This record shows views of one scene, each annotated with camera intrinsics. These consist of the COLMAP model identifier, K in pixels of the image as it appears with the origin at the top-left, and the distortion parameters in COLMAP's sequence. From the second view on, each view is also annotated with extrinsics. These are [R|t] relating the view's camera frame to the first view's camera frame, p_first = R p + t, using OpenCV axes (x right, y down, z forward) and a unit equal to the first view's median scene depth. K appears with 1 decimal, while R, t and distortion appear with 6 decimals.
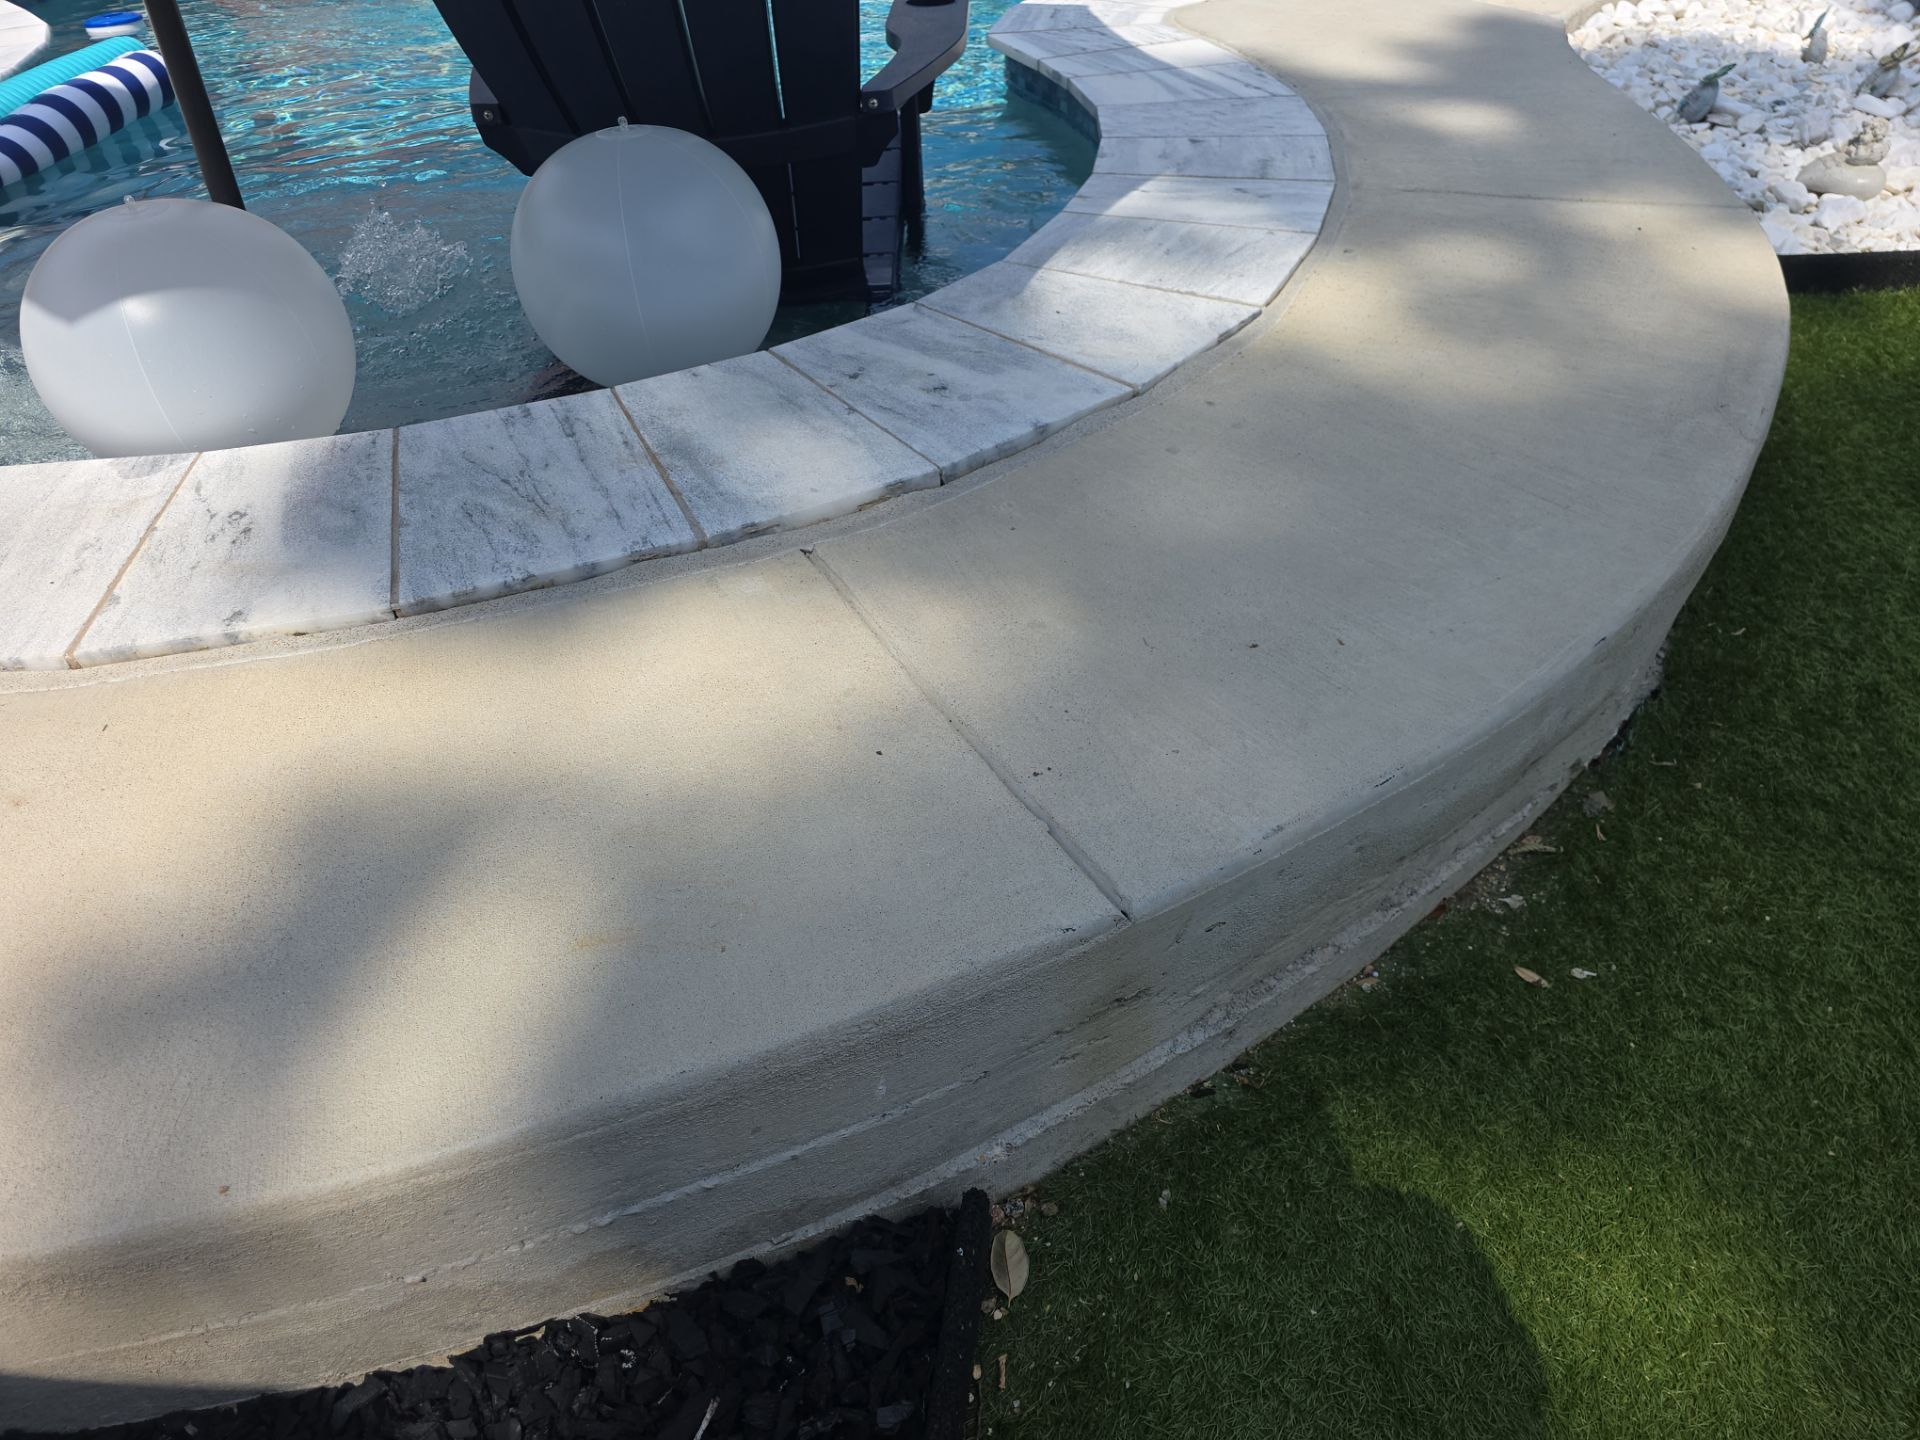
lens RADIAL K [[1308.7, 0, 944.4], [0, 1308.7, 725.0], [0, 0, 1]] dist [0.061626, -0.077335]
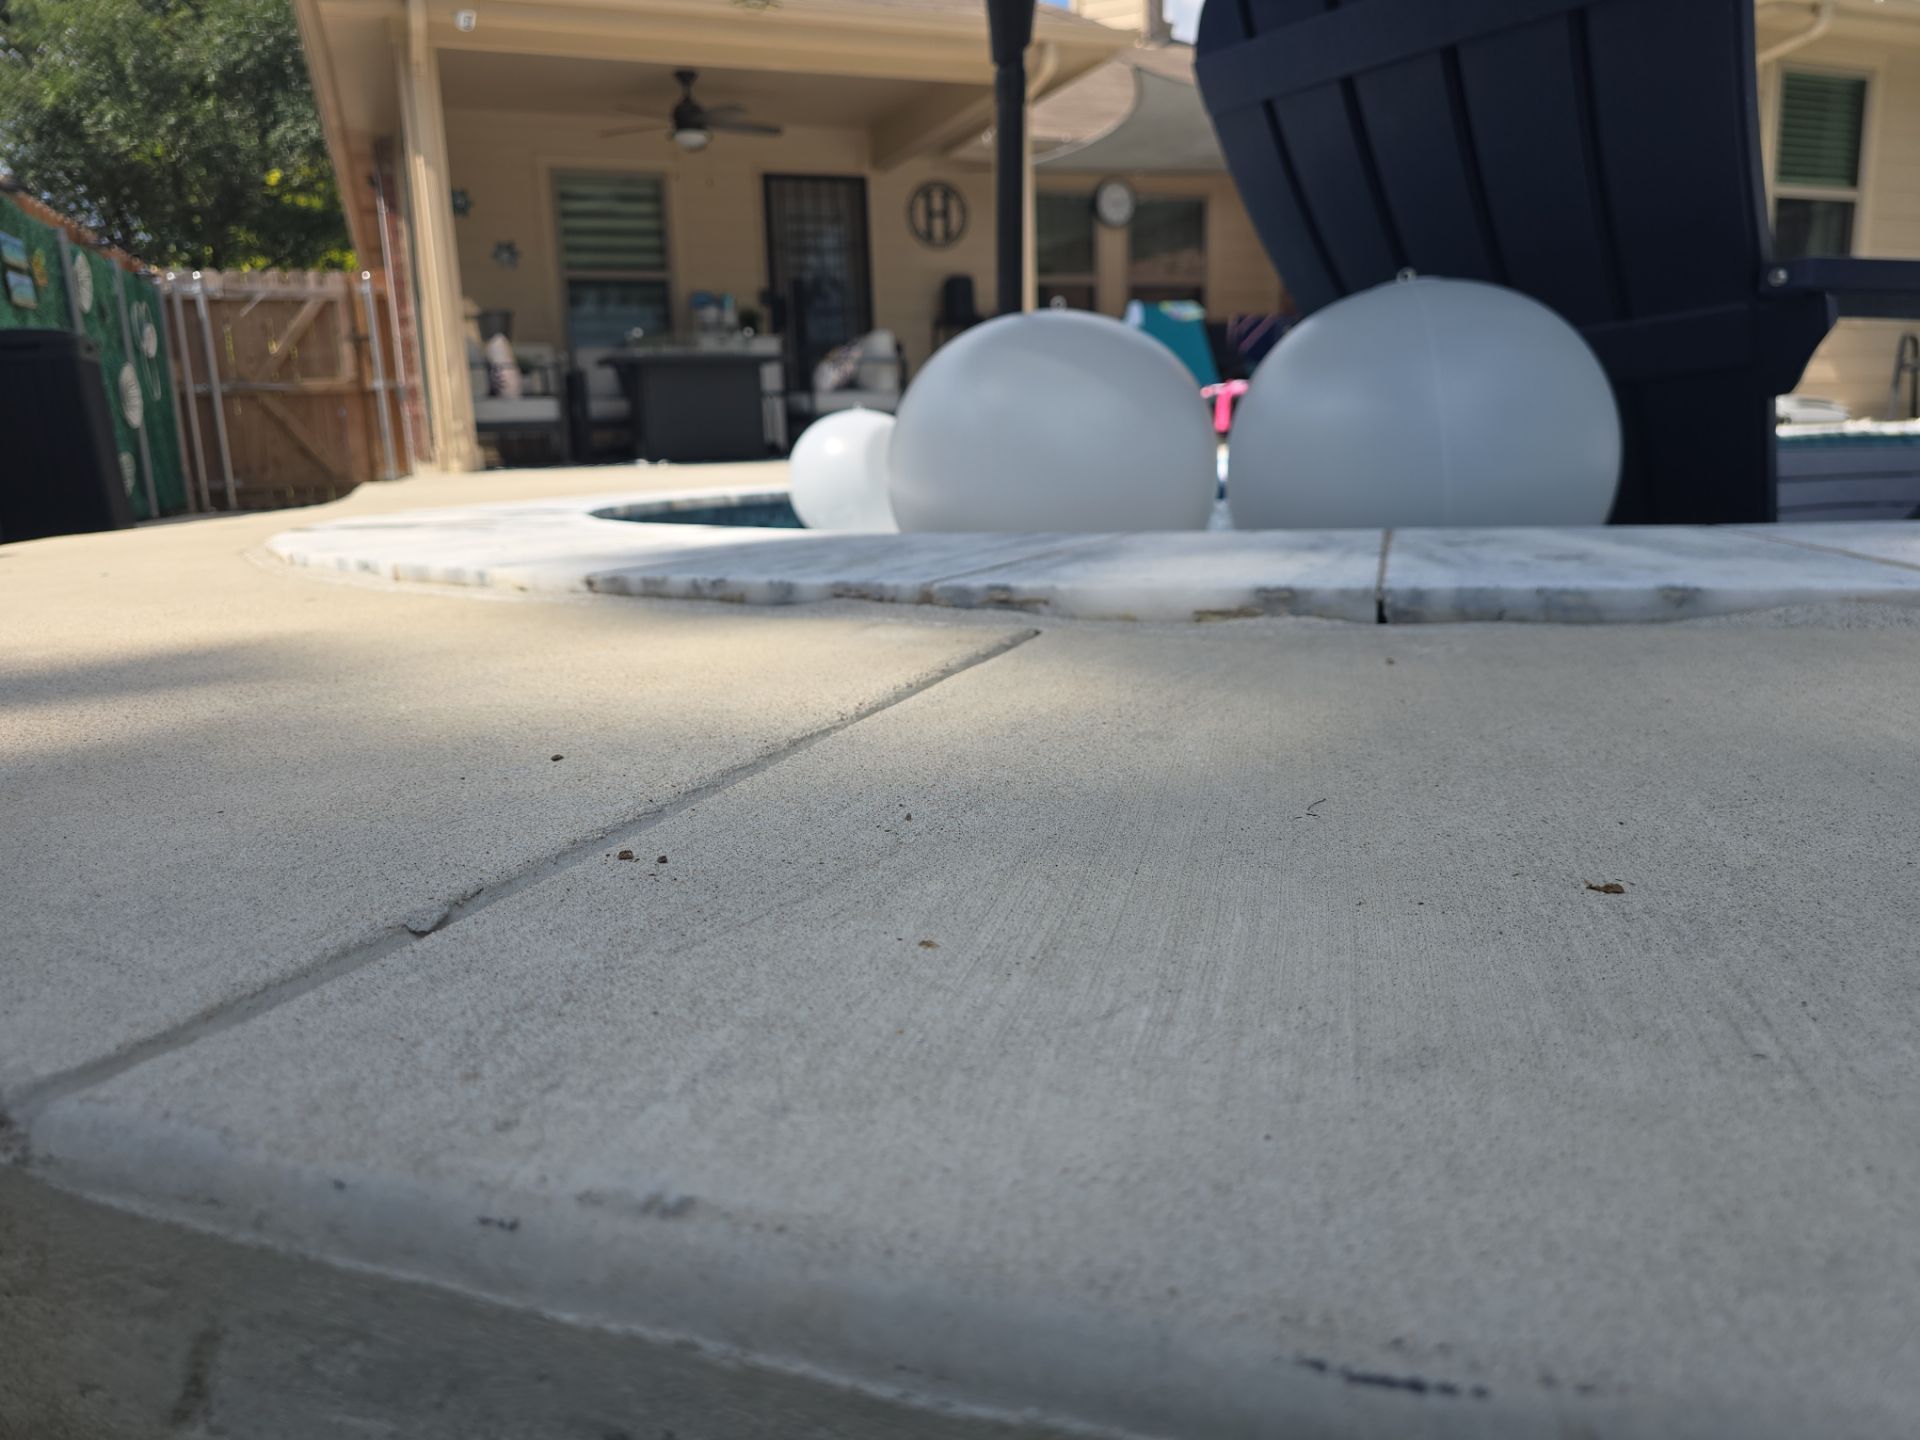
lens RADIAL K [[1311.5, 0, 960.0], [0, 1311.5, 720.0], [0, 0, 1]] dist [0.048314, -0.061254]
pose [[0.606160, 0.173222, -0.776250, 0.297111], [-0.476431, 0.860590, -0.179994, 0.018455], [0.636854, 0.478935, 0.604184, 0.589011]]
